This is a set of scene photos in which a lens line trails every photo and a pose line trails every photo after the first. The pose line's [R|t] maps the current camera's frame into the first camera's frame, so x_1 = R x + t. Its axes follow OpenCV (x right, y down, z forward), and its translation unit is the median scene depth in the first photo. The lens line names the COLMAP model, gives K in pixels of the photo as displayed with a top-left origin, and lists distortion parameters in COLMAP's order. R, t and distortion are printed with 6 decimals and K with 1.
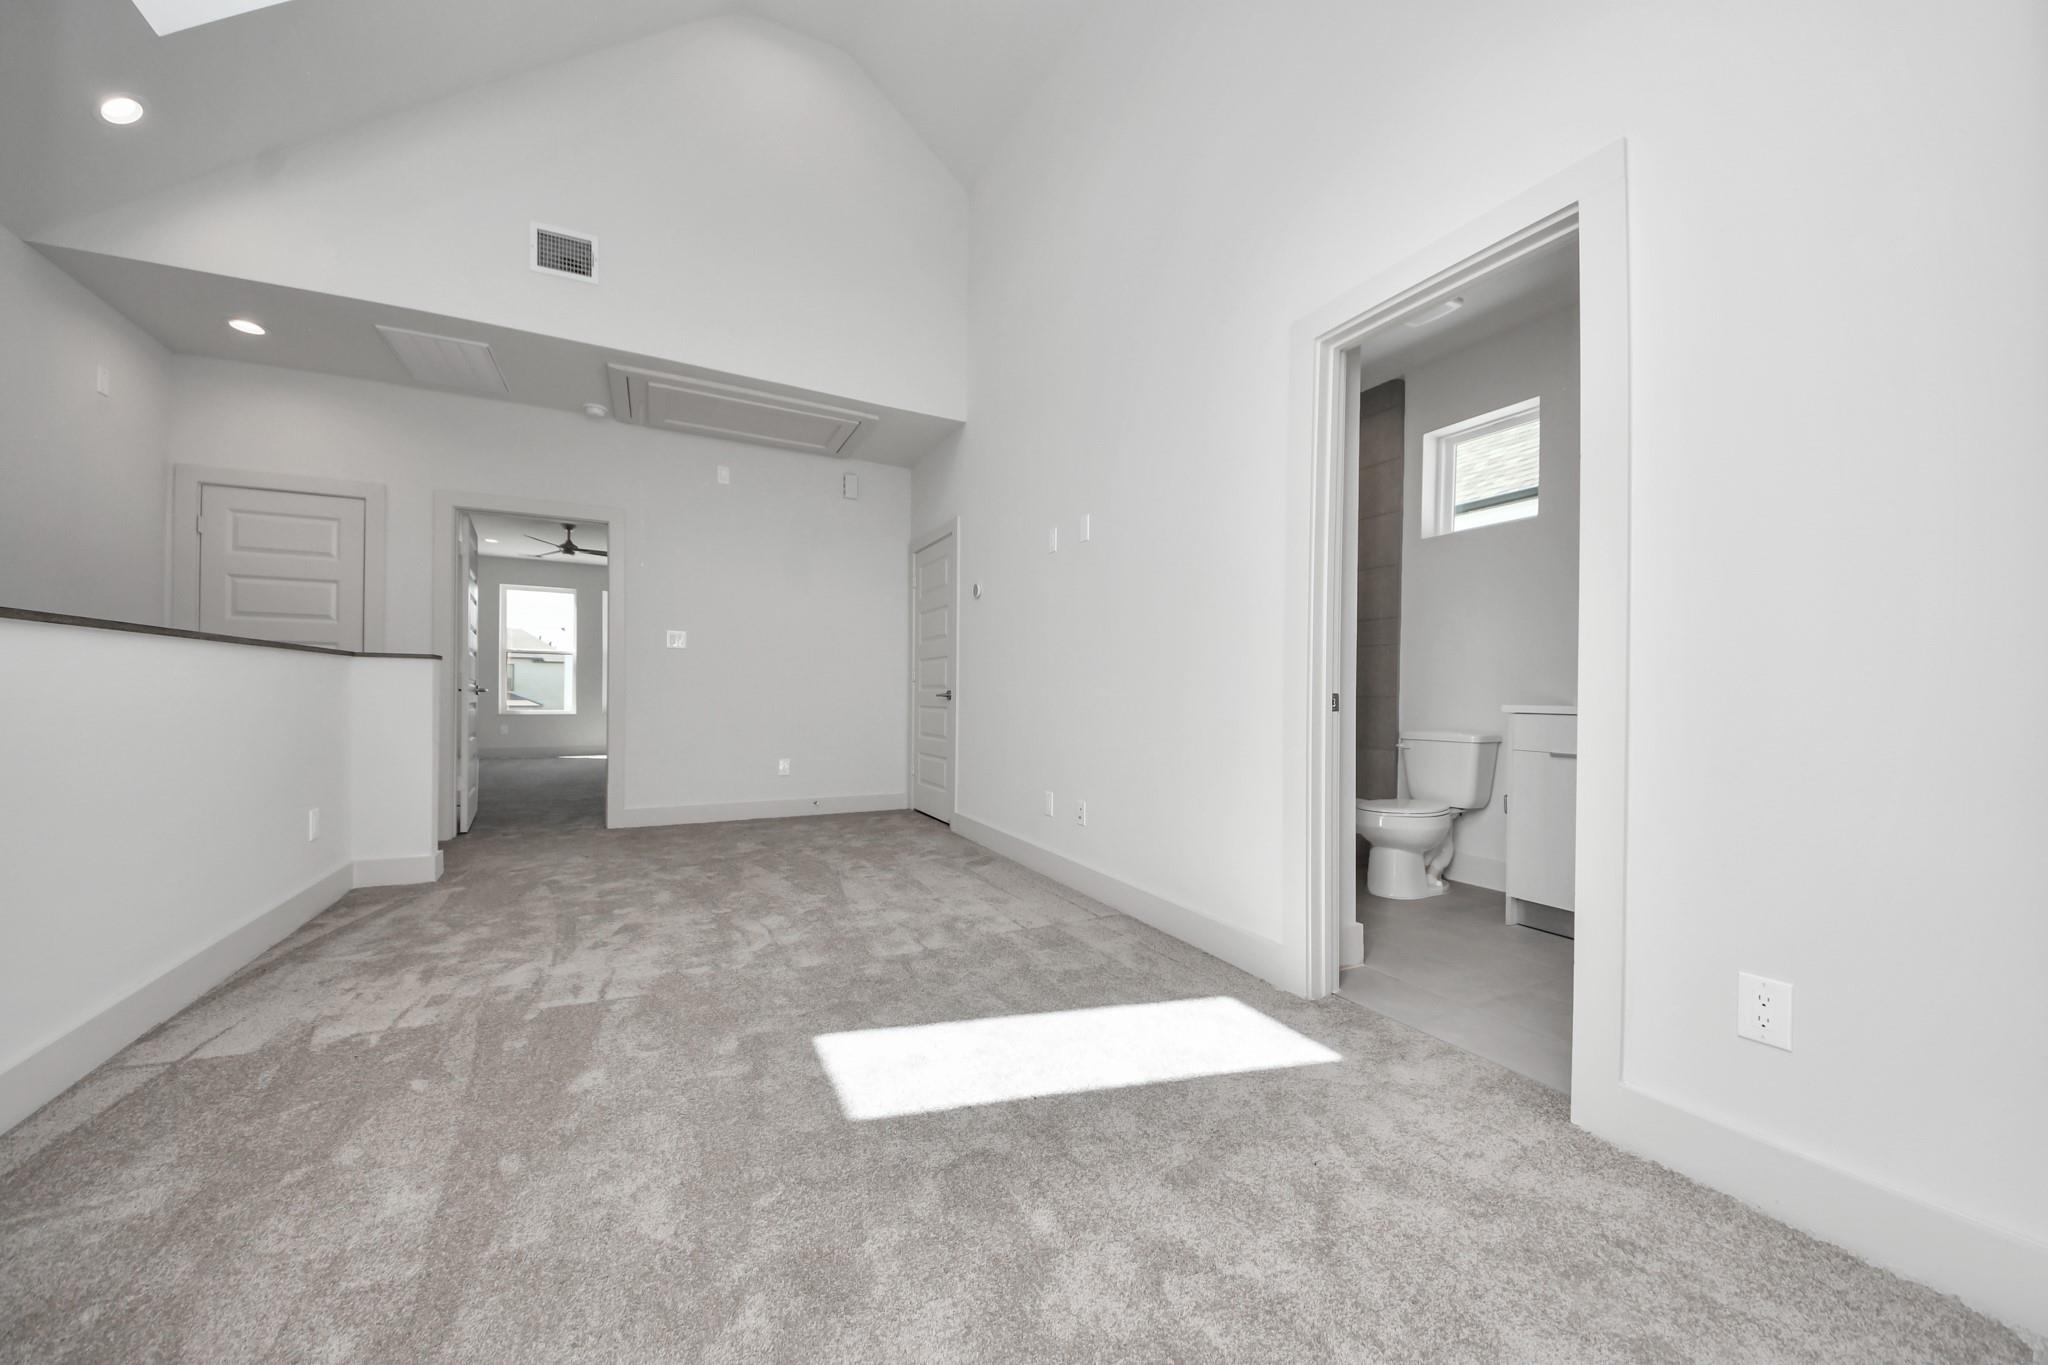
lens RADIAL K [[745.2, 0, 1024.0], [0, 745.2, 682.5], [0, 0, 1]] dist [0.023101, -0.017346]
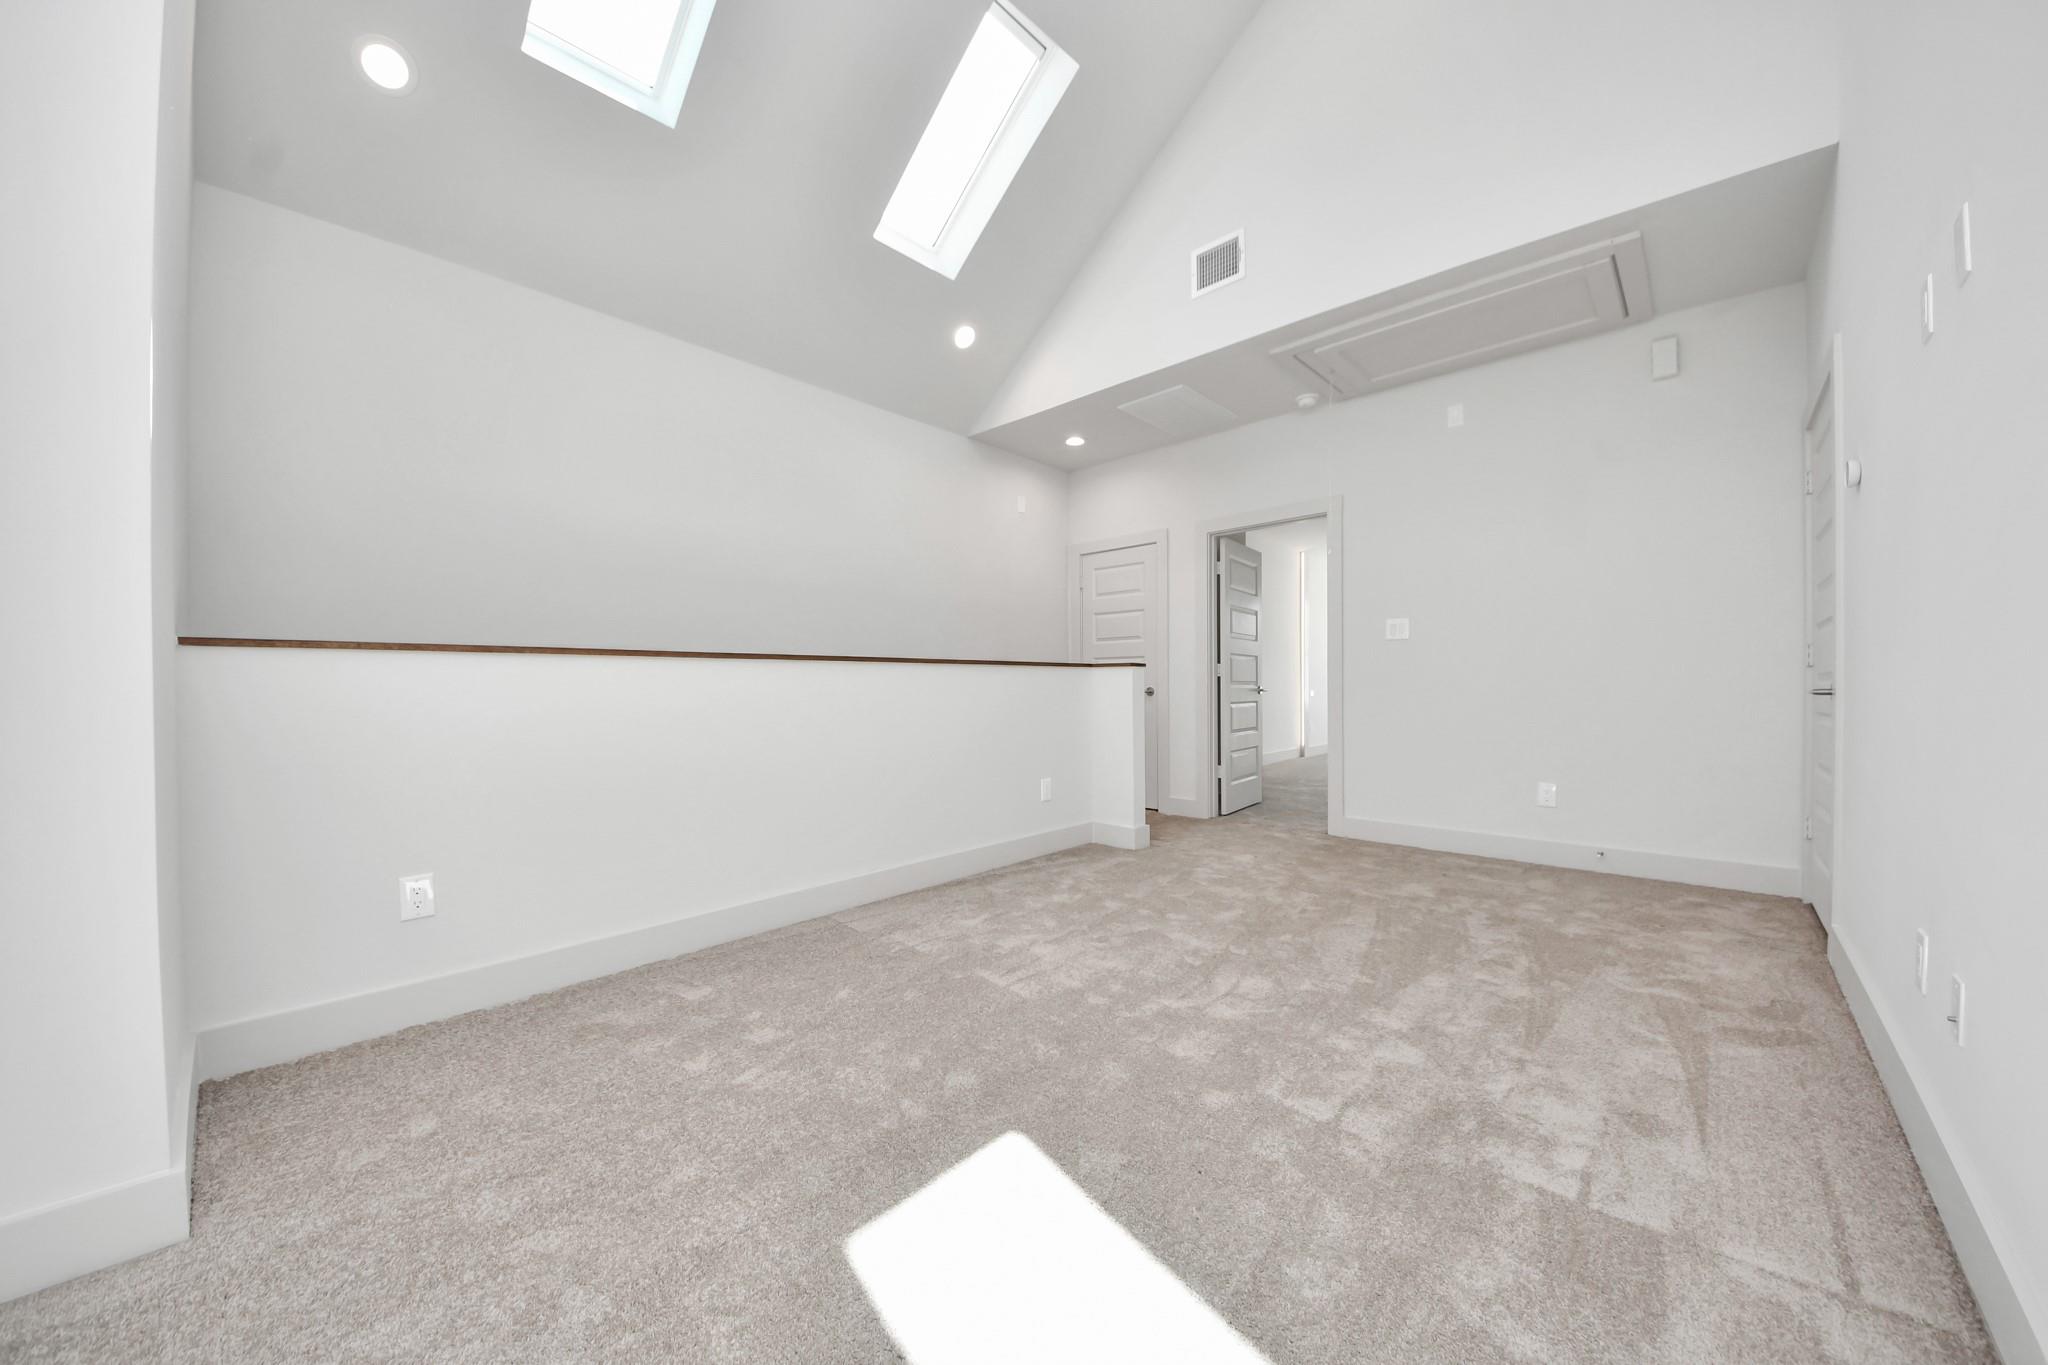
lens RADIAL K [[724.8, 0, 1022.8], [0, 724.8, 694.6], [0, 0, 1]] dist [0.029047, -0.020225]
pose [[0.327517, -0.002443, -0.944842, 0.293230], [0.022085, 0.999743, 0.005071, 0.005086], [0.944587, -0.022528, 0.327487, 0.497640]]
